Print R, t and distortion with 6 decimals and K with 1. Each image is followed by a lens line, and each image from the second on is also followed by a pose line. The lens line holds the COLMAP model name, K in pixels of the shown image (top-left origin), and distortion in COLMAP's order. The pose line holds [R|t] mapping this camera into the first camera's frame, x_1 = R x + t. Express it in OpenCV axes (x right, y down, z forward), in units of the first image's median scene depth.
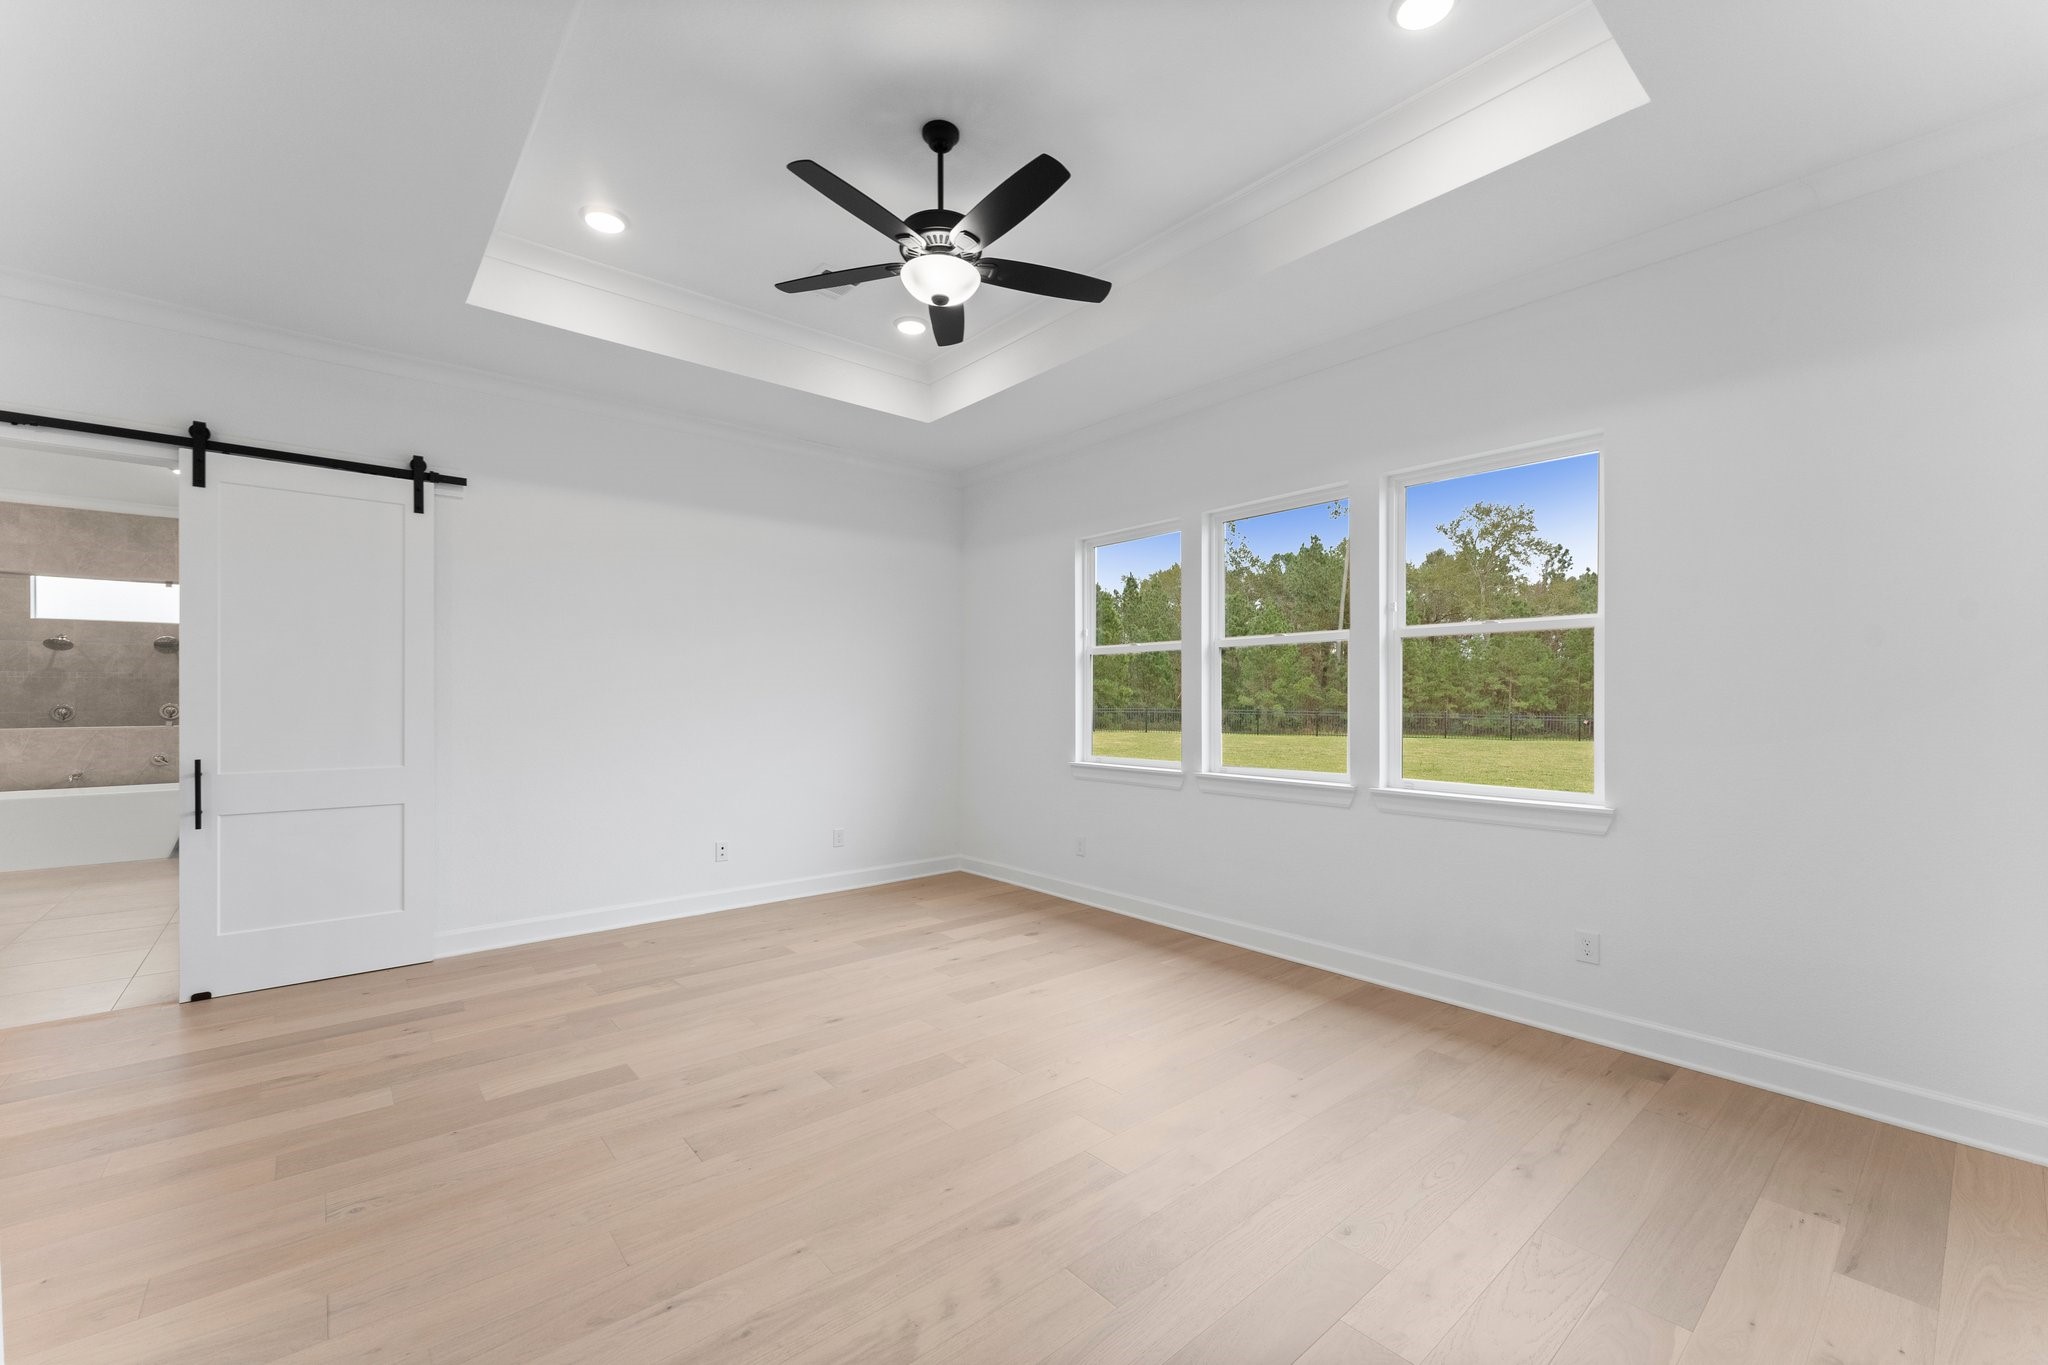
lens RADIAL K [[829.4, 0, 1021.4], [0, 829.4, 693.6], [0, 0, 1]] dist [0.001636, 0.000091]
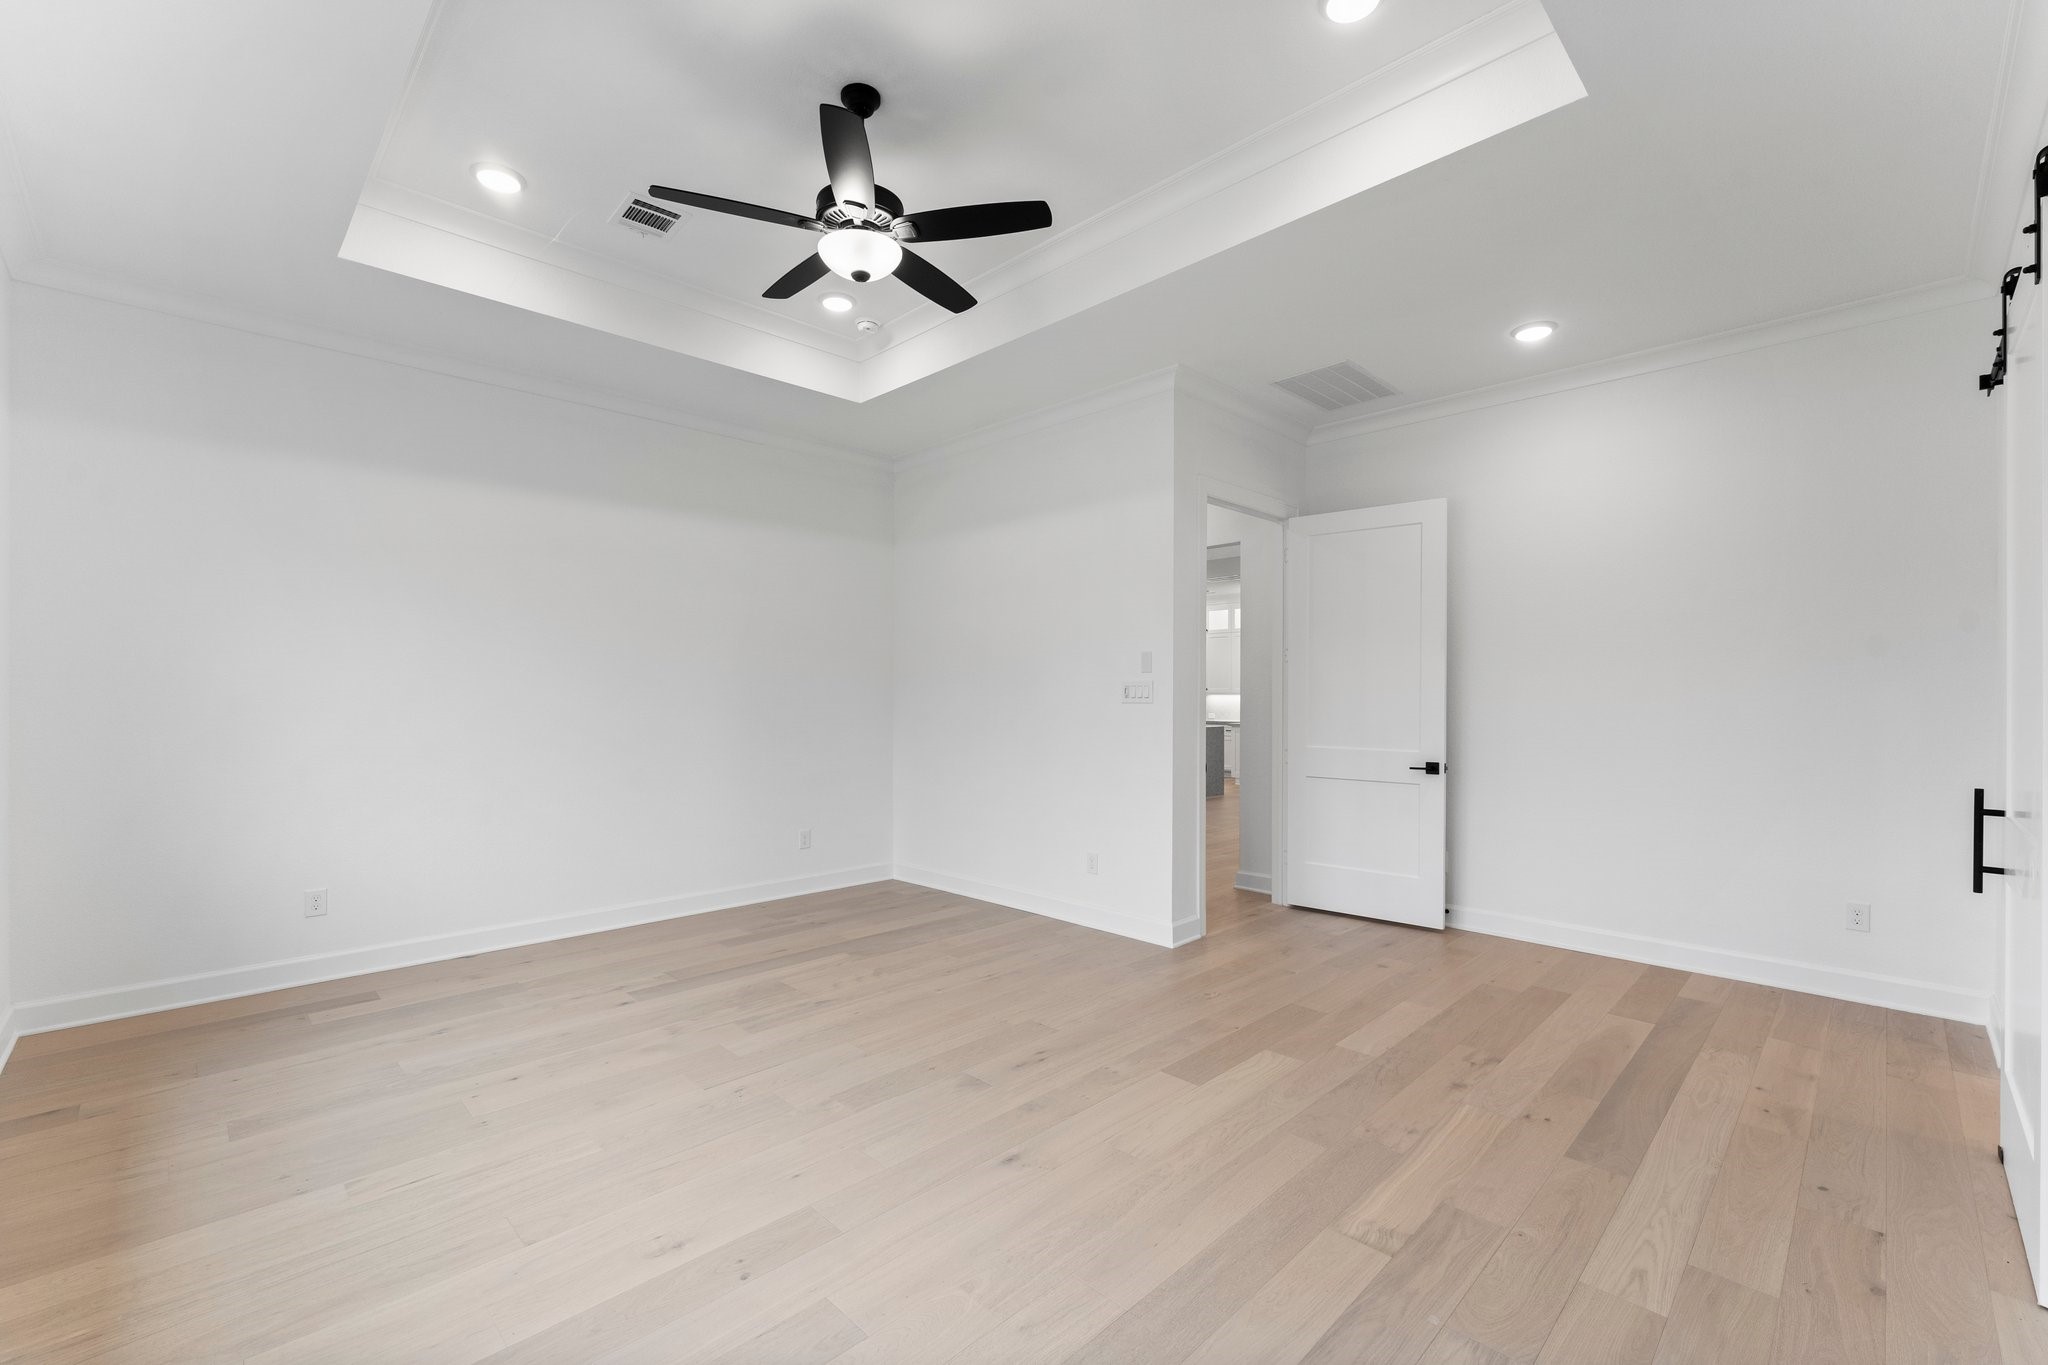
lens RADIAL K [[868.5, 0, 1024.7], [0, 868.5, 689.1], [0, 0, 1]] dist [-0.005044, 0.000573]
pose [[-0.997110, -0.001558, -0.075953, -0.203031], [-0.000816, 0.999952, -0.009799, 0.008131], [0.075965, -0.009708, -0.997063, 1.937653]]
